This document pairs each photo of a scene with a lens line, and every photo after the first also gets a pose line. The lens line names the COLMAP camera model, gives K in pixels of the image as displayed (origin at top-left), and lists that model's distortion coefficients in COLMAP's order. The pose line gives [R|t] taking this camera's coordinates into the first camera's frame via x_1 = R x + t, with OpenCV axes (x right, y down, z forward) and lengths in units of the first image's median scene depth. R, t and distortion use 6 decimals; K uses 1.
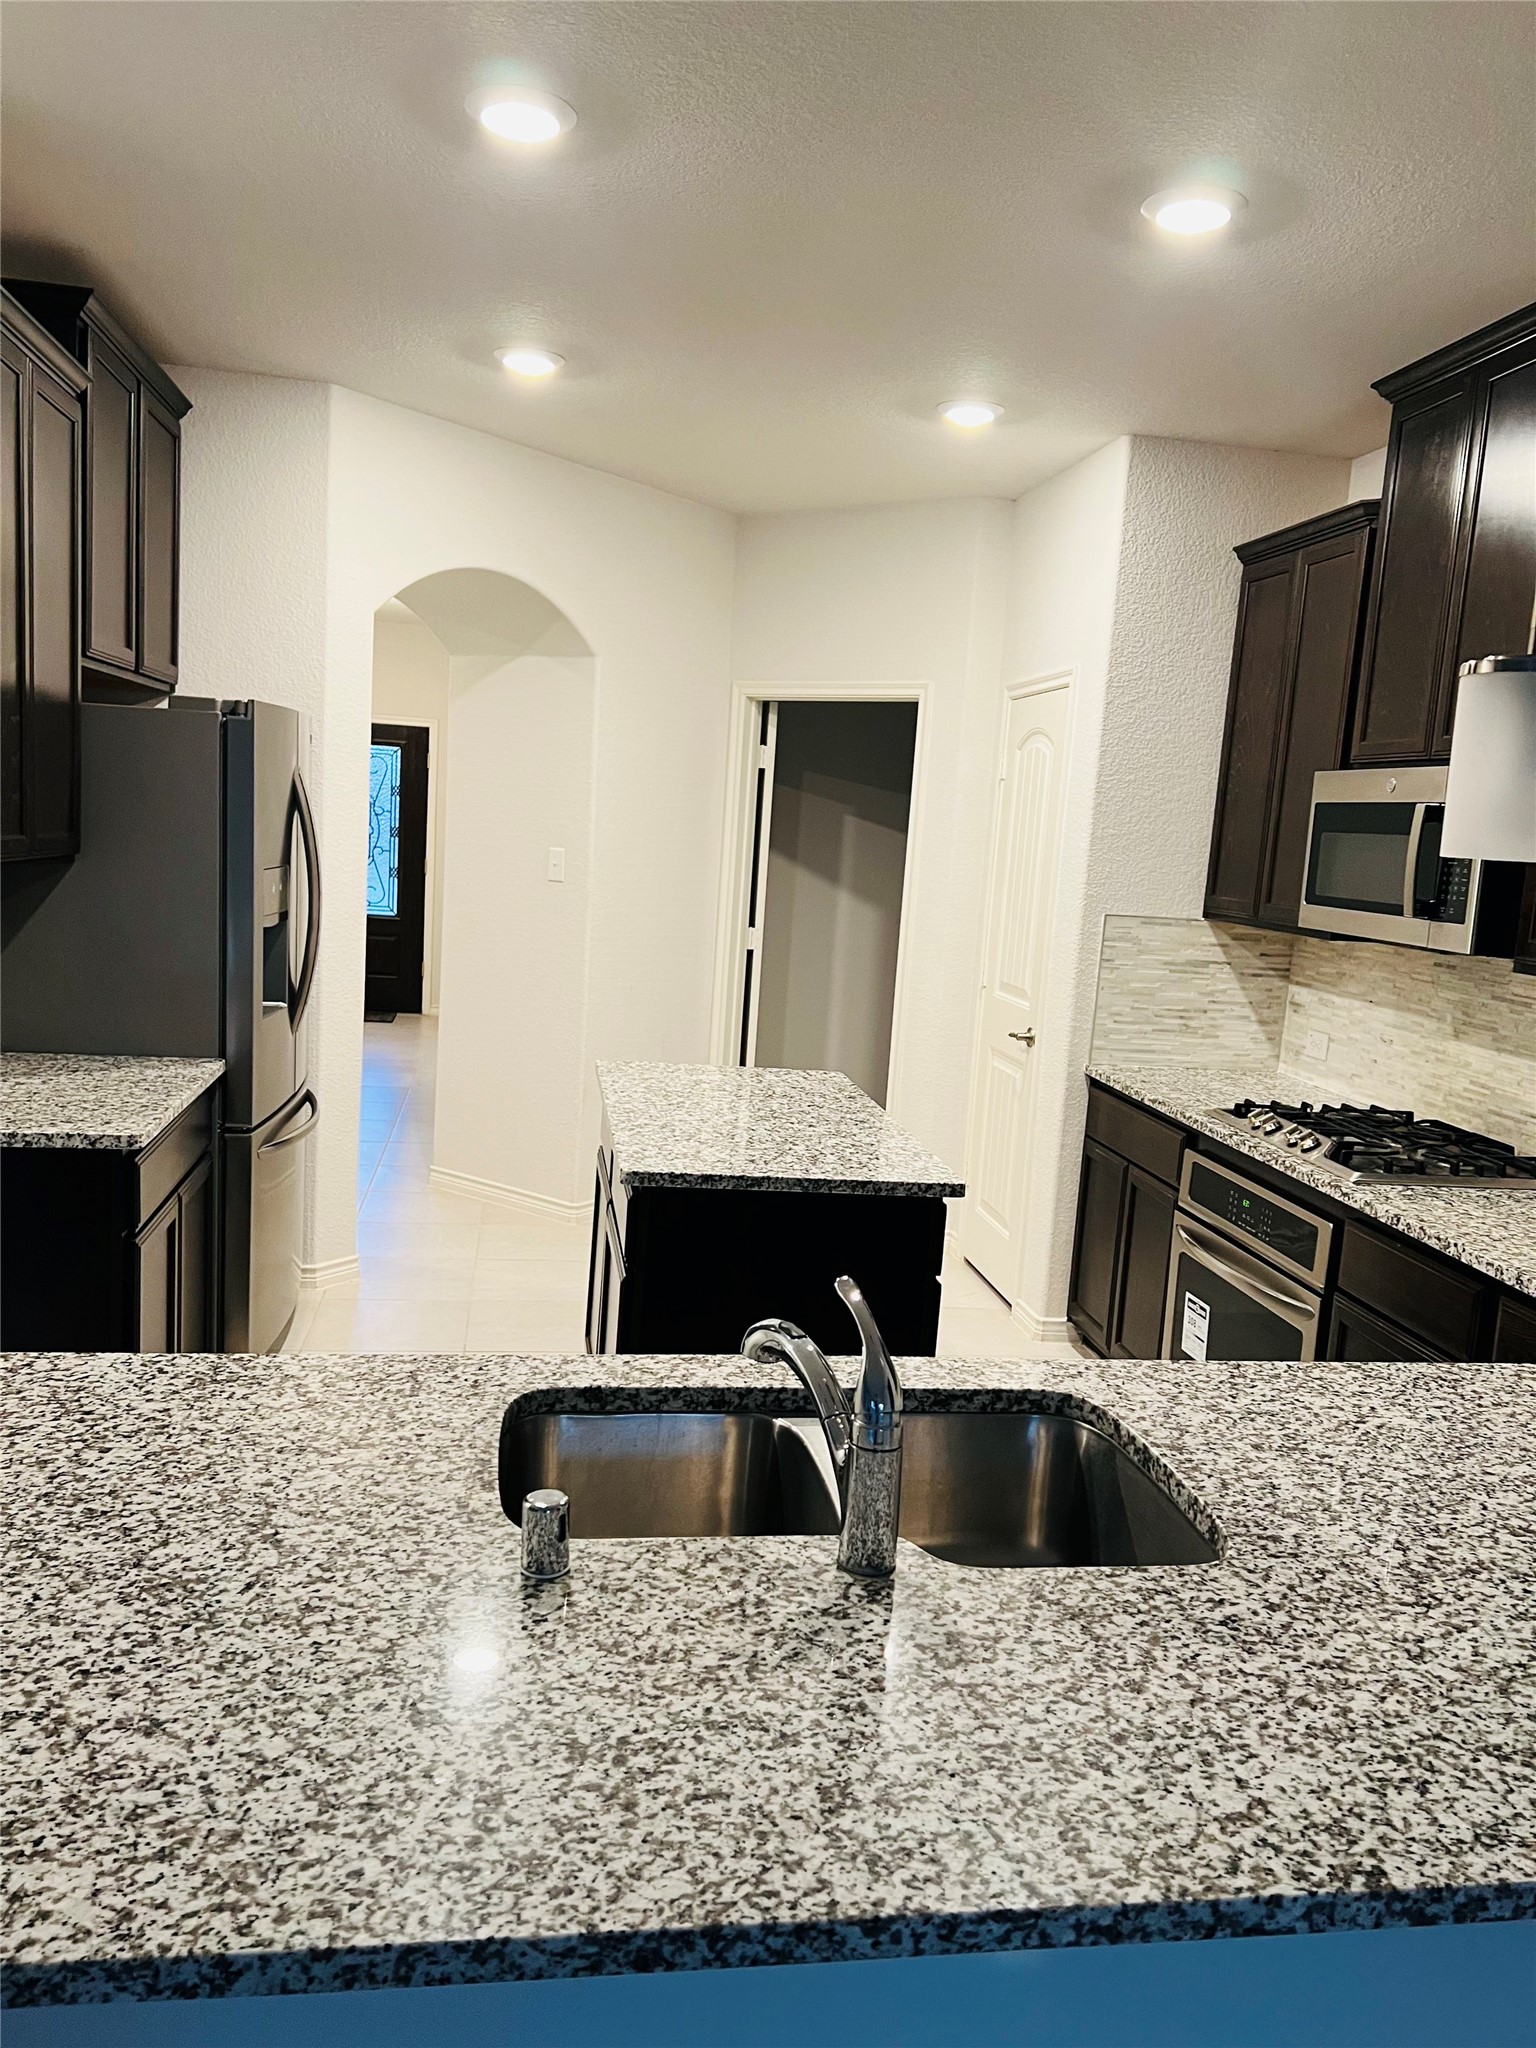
lens RADIAL K [[1535.2, 0, 783.0], [0, 1535.2, 1024.8], [0, 0, 1]] dist [0.048606, -0.054255]
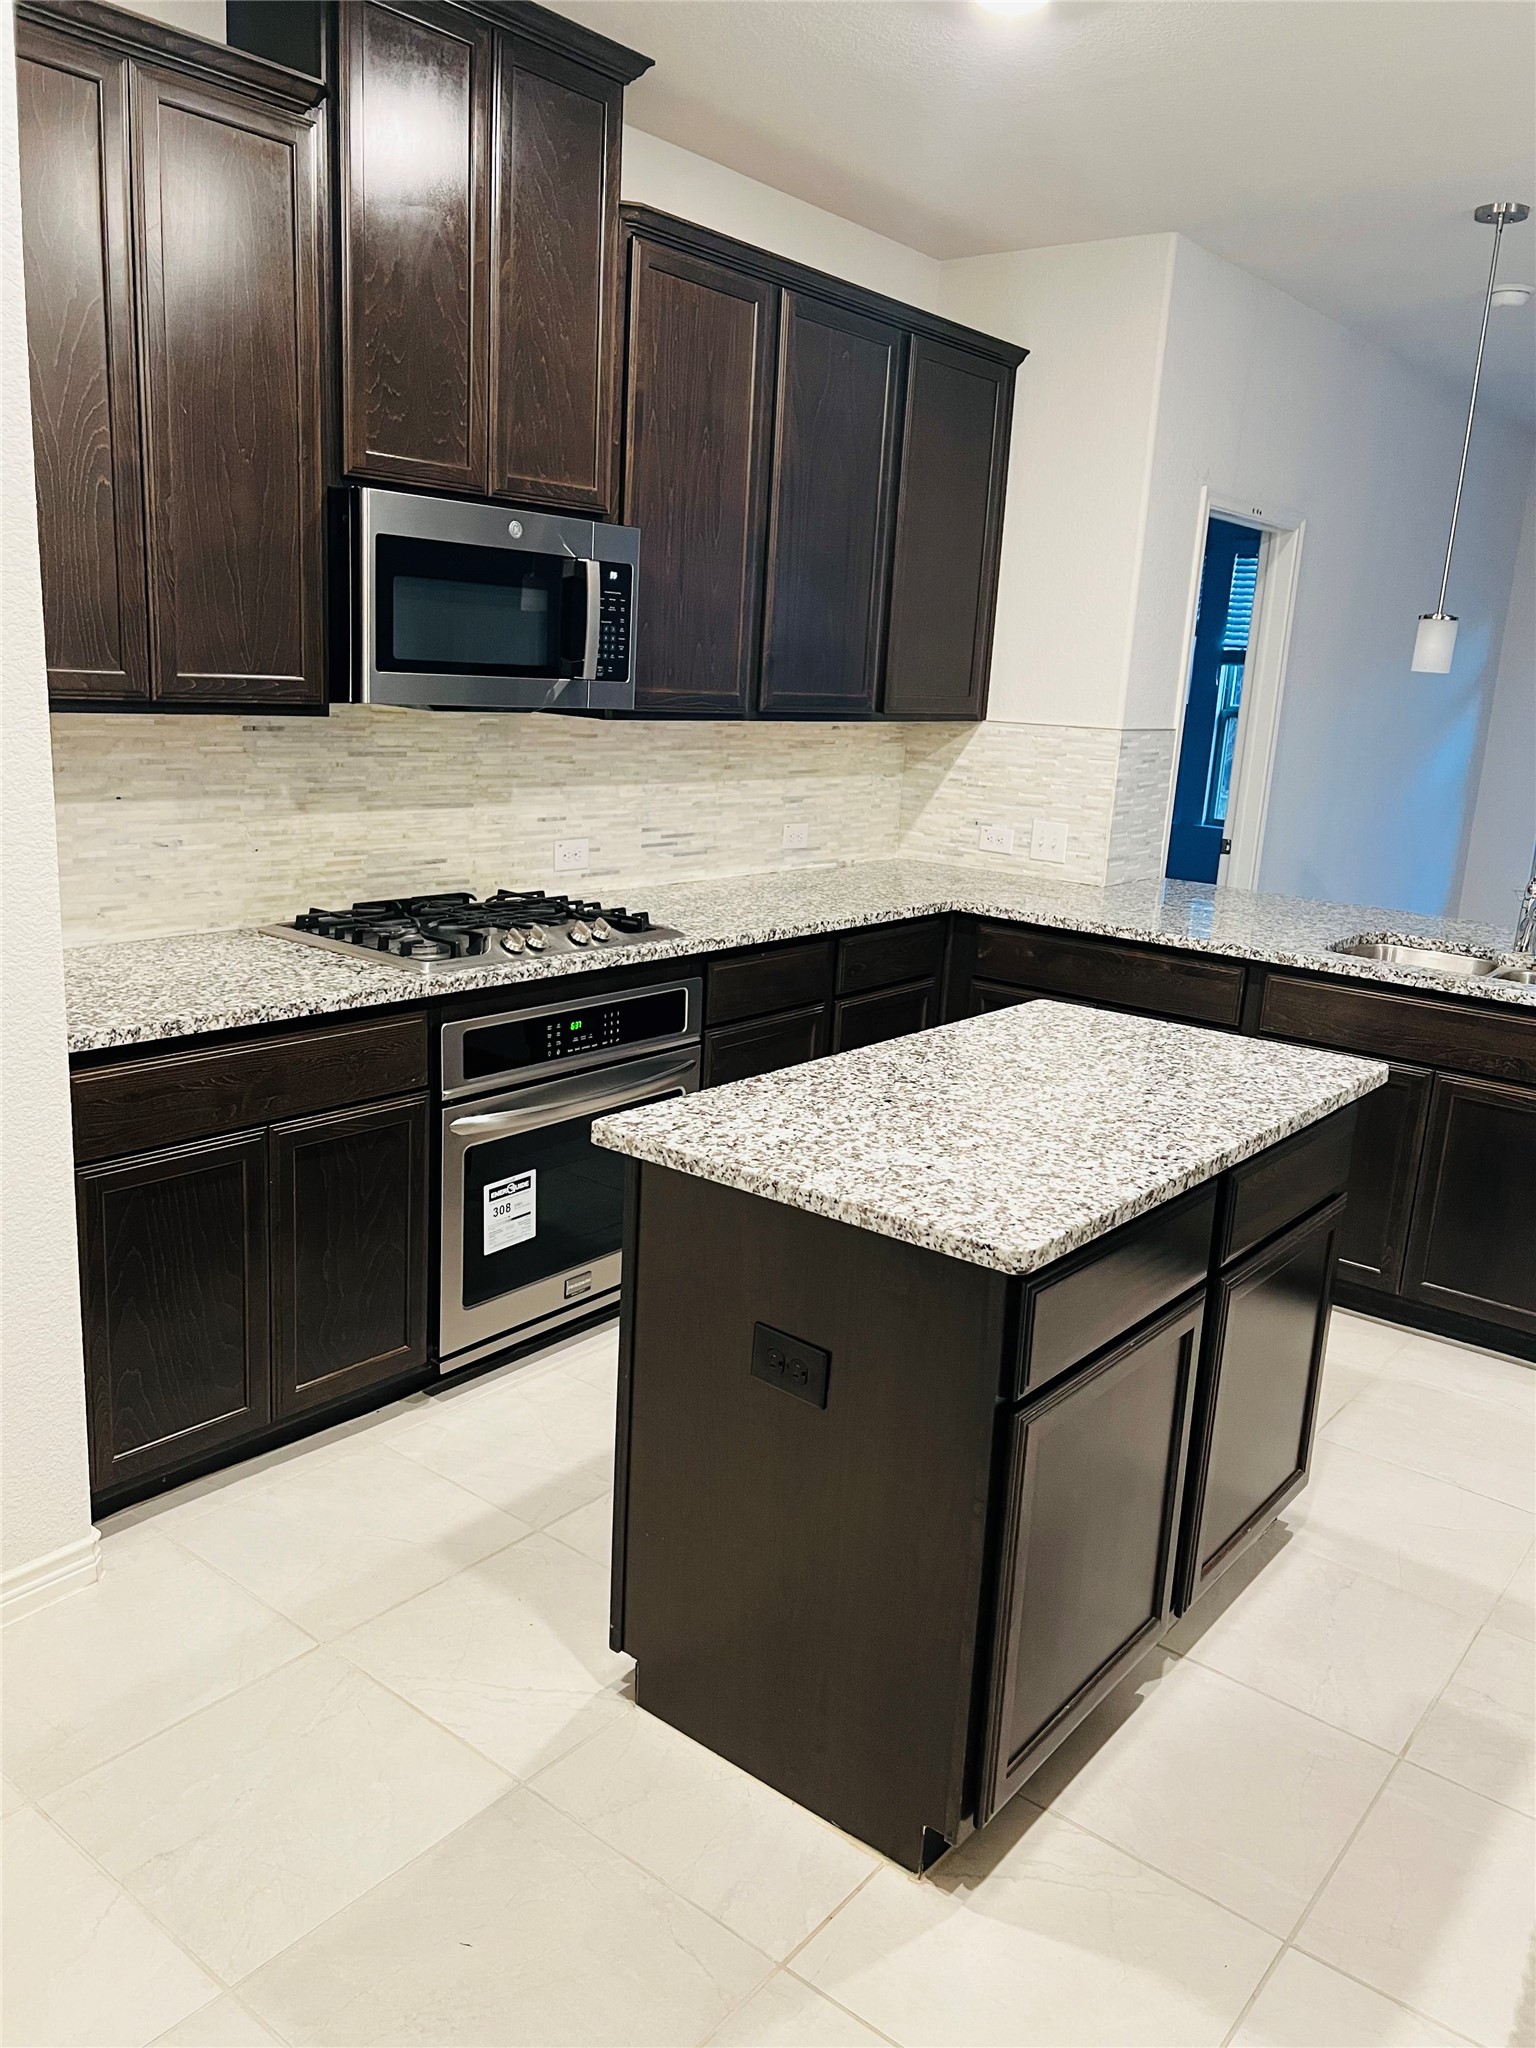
lens RADIAL K [[1535.2, 0, 767.0], [0, 1535.2, 1032.3], [0, 0, 1]] dist [0.048606, -0.054255]
pose [[-0.661527, -0.278081, 0.696457, -0.435073], [-0.004212, 0.930070, 0.367357, -0.229457], [-0.749909, 0.240083, -0.616438, 1.629647]]
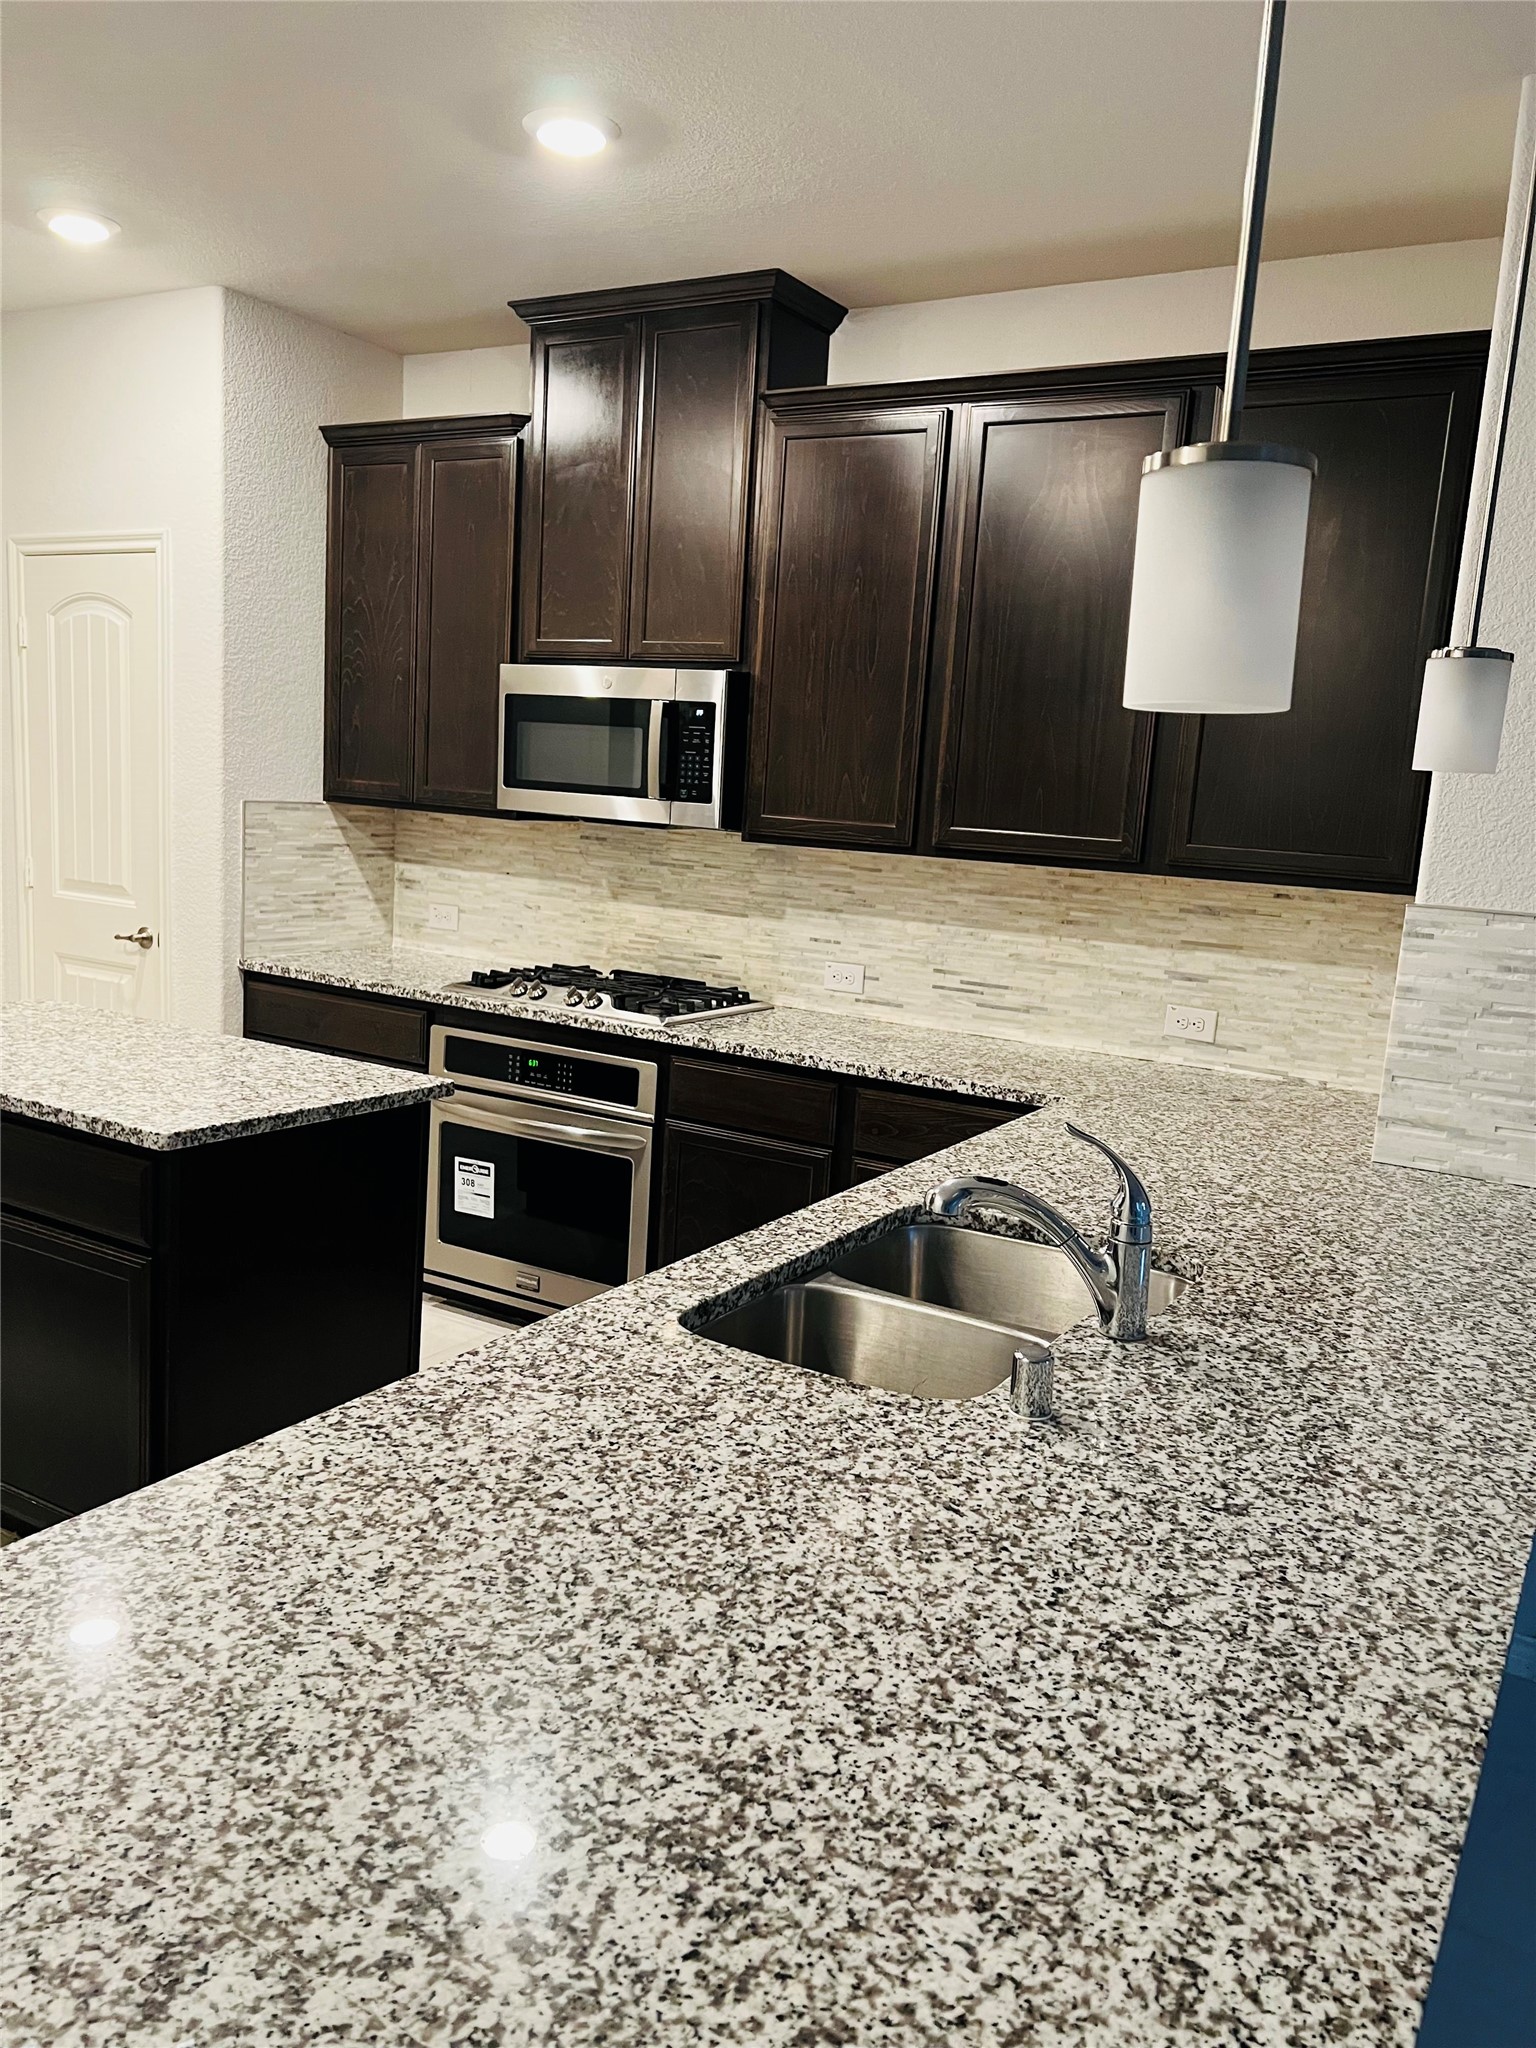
lens RADIAL K [[1535.2, 0, 762.5], [0, 1535.2, 1035.3], [0, 0, 1]] dist [0.048606, -0.054255]
pose [[0.645345, -0.150824, 0.748854, -0.464116], [0.080235, 0.988275, 0.129900, -0.037793], [-0.759666, -0.023746, 0.649880, 0.175889]]
